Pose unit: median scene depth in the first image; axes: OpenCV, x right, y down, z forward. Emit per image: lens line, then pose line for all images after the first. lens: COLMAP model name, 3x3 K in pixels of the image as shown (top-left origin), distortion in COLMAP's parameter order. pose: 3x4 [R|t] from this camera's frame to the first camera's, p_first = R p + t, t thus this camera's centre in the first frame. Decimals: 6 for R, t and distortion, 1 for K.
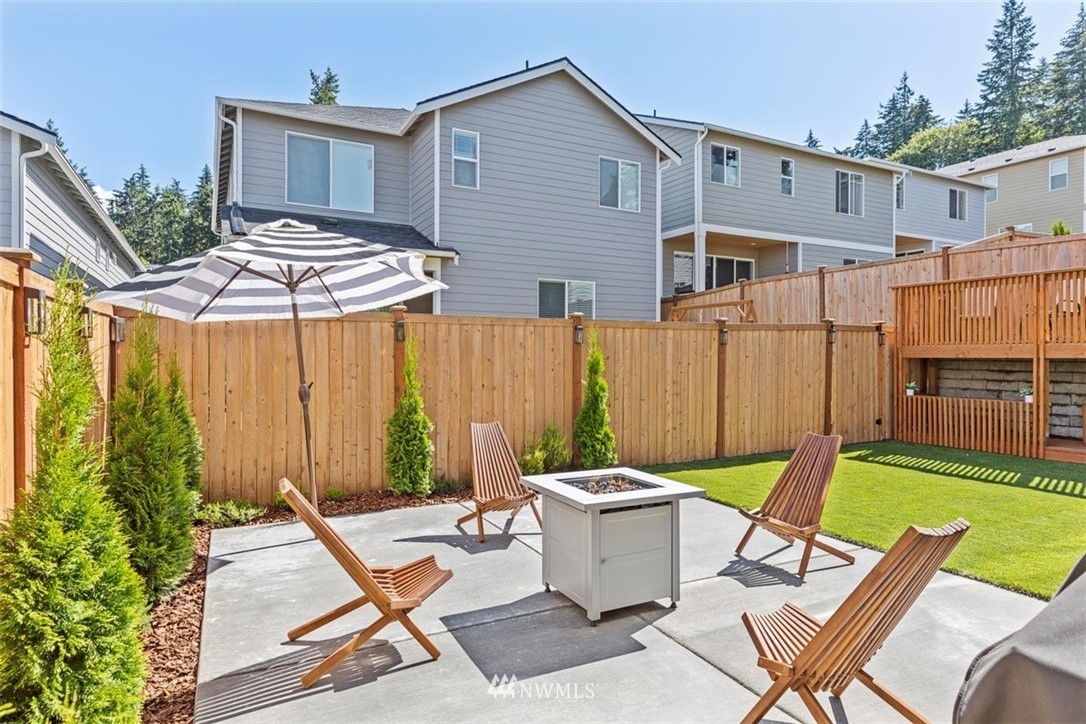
lens RADIAL K [[620.5, 0, 546.3], [0, 620.5, 352.5], [0, 0, 1]] dist [0.005204, 0.000946]
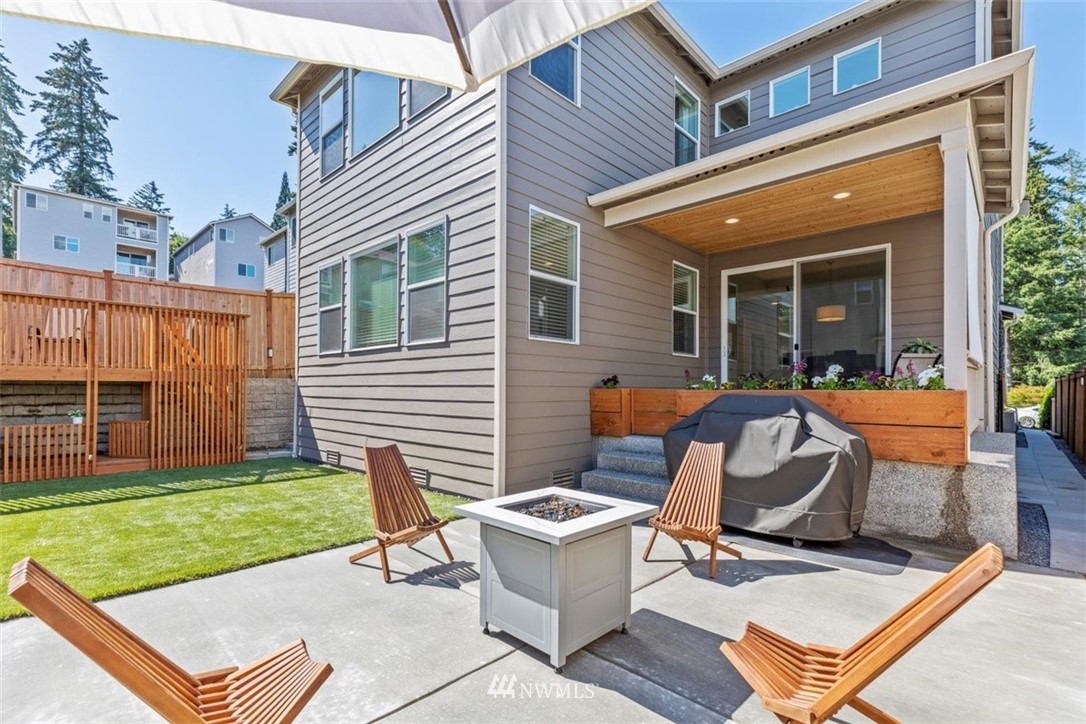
lens RADIAL K [[493.9, 0, 547.4], [0, 493.9, 383.8], [0, 0, 1]] dist [-0.000423, 0.000241]
pose [[-0.309192, 0.006470, 0.950978, -0.211931], [-0.009382, 0.999907, -0.009853, 0.012616], [-0.950953, -0.011969, -0.309103, 0.442265]]
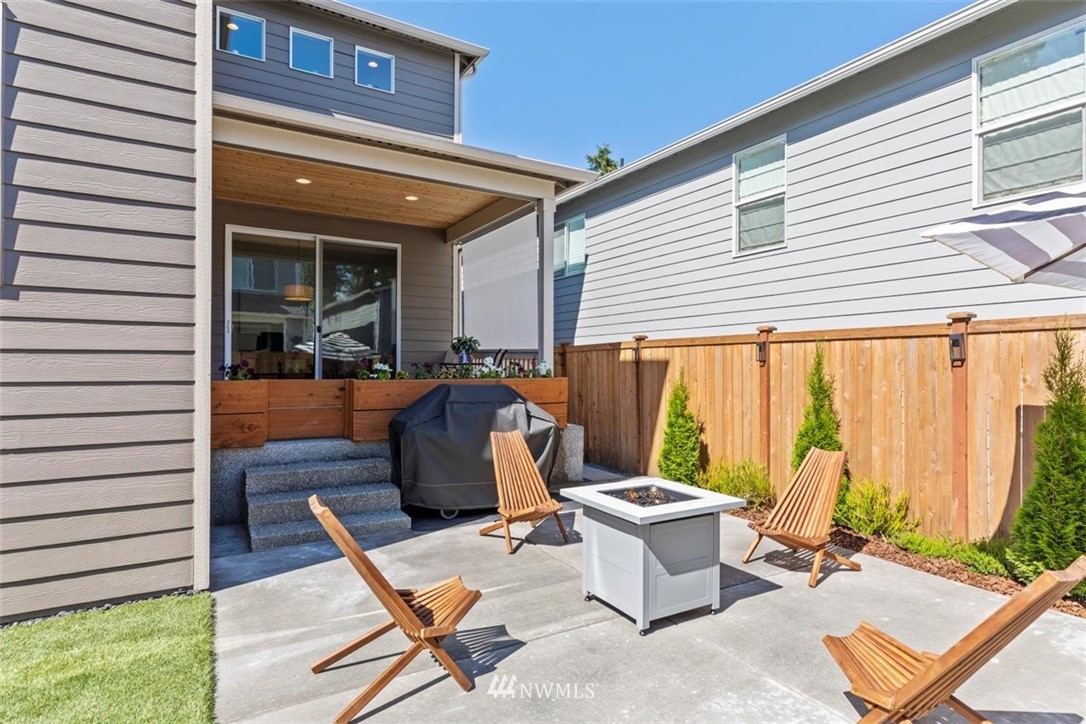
lens RADIAL K [[574.4, 0, 543.0], [0, 574.4, 362.2], [0, 0, 1]] dist [-0.002959, -0.000540]
pose [[-0.999297, -0.004873, -0.037178, 0.112216], [-0.004412, 0.999913, -0.012466, 0.000946], [0.037236, -0.012293, -0.999231, 0.695739]]
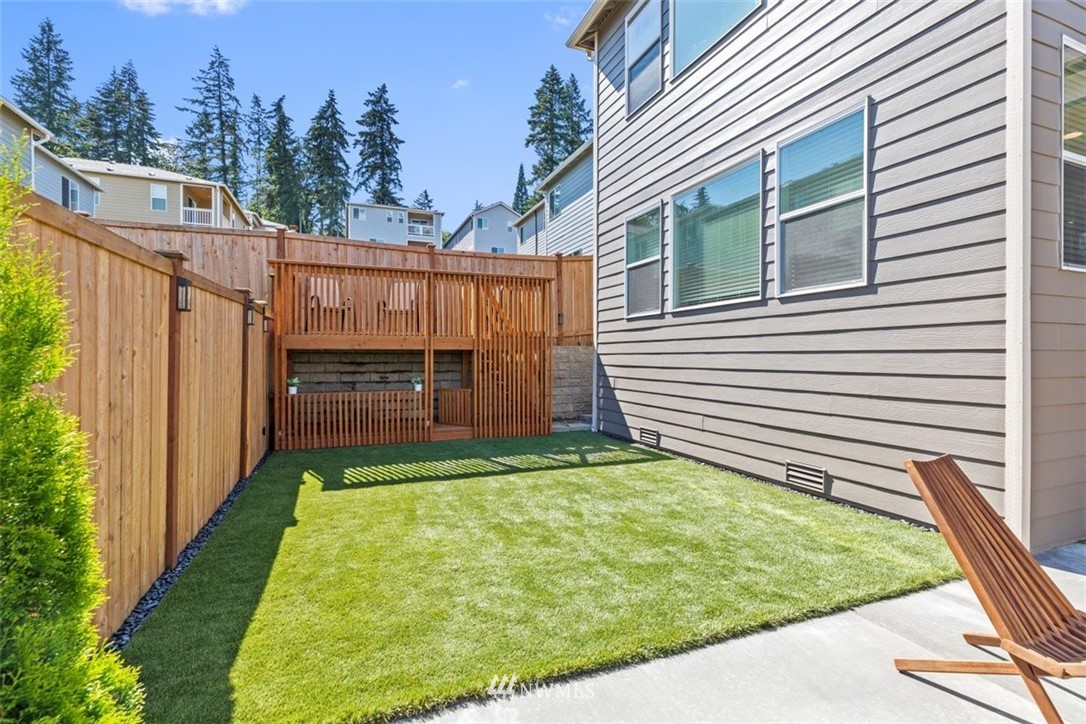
lens RADIAL K [[493.9, 0, 548.7], [0, 493.9, 357.4], [0, 0, 1]] dist [-0.000423, 0.000241]
pose [[0.118123, -0.003980, 0.992991, -0.034809], [-0.005940, 0.999971, 0.004715, 0.014824], [-0.992981, -0.006455, 0.118096, 0.585084]]
